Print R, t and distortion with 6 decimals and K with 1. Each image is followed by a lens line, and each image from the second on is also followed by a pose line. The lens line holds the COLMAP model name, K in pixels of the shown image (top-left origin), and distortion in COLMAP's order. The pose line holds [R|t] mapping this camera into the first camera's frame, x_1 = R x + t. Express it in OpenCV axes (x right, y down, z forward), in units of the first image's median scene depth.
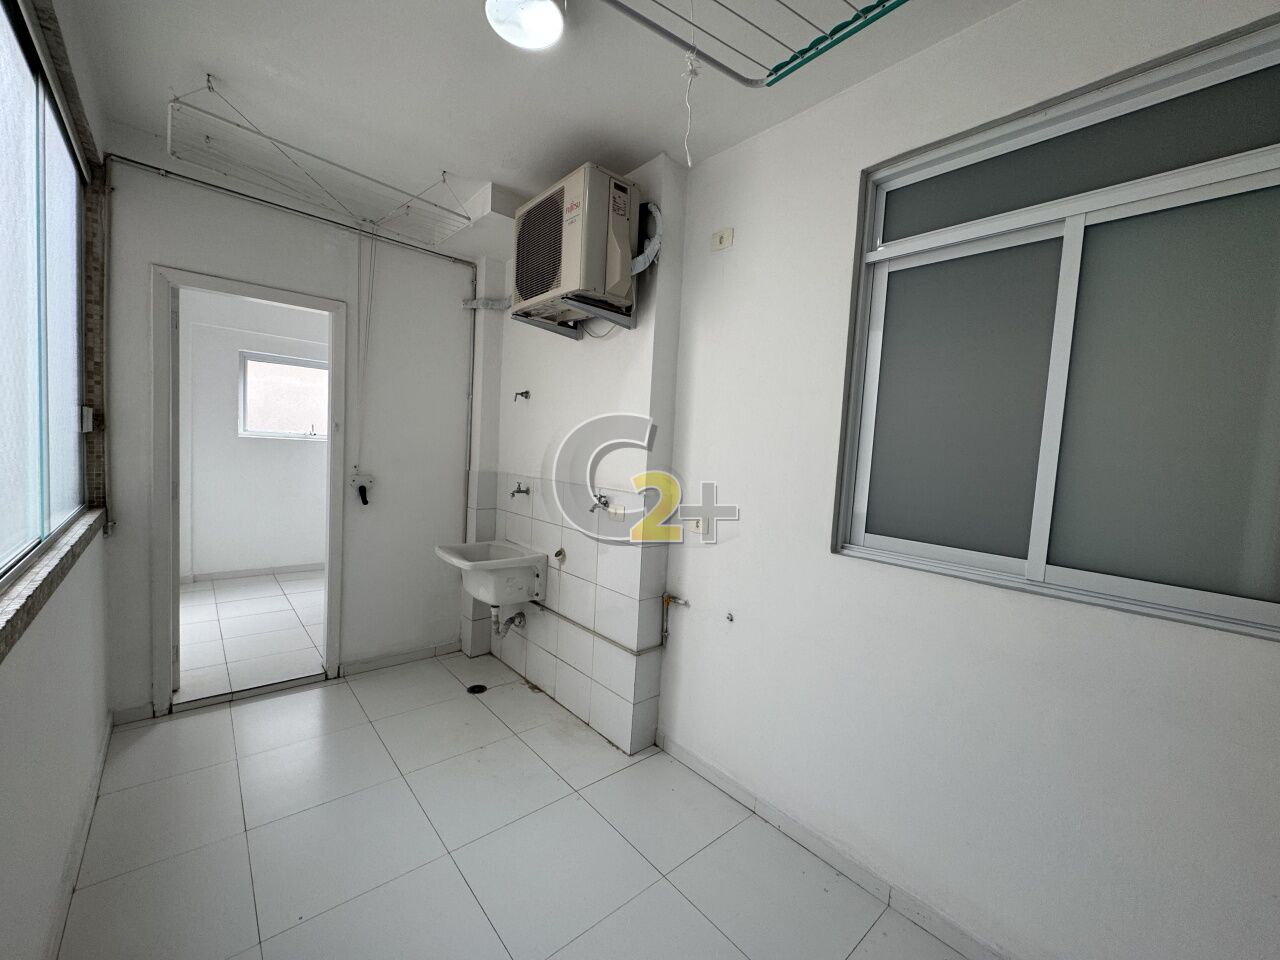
lens RADIAL K [[511.9, 0, 638.4], [0, 511.9, 481.0], [0, 0, 1]] dist [-0.000184, 0.000108]
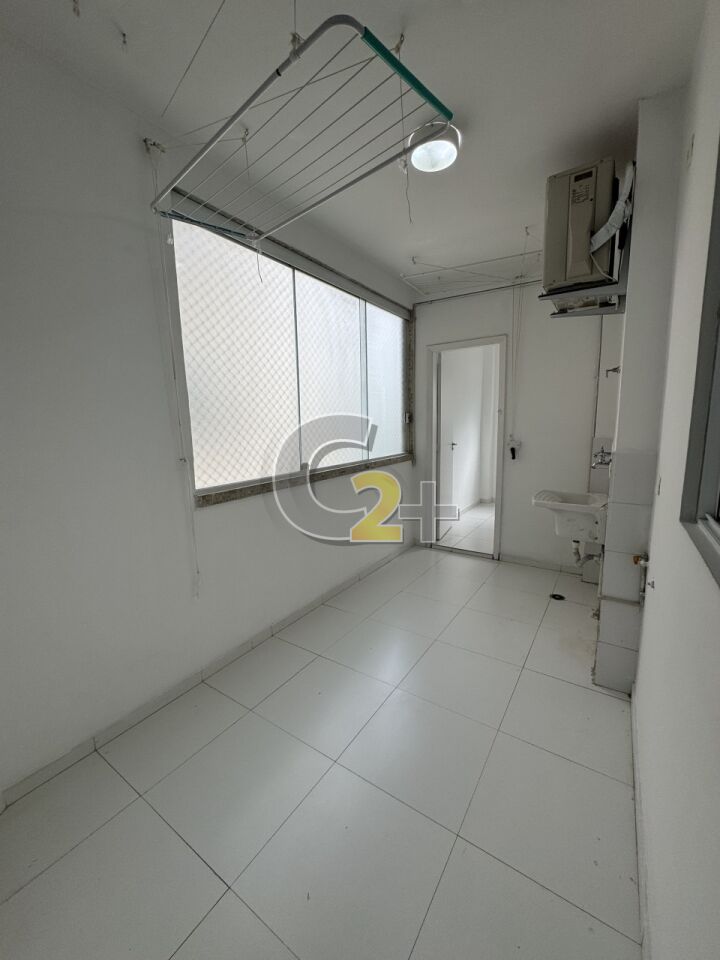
lens RADIAL K [[383.9, 0, 362.2], [0, 383.9, 479.9], [0, 0, 1]] dist [-0.000184, 0.000108]
pose [[0.262644, 0.084536, -0.961183, 0.523112], [-0.024555, 0.996418, 0.080925, 0.025276], [0.964580, 0.002348, 0.263779, 0.233152]]
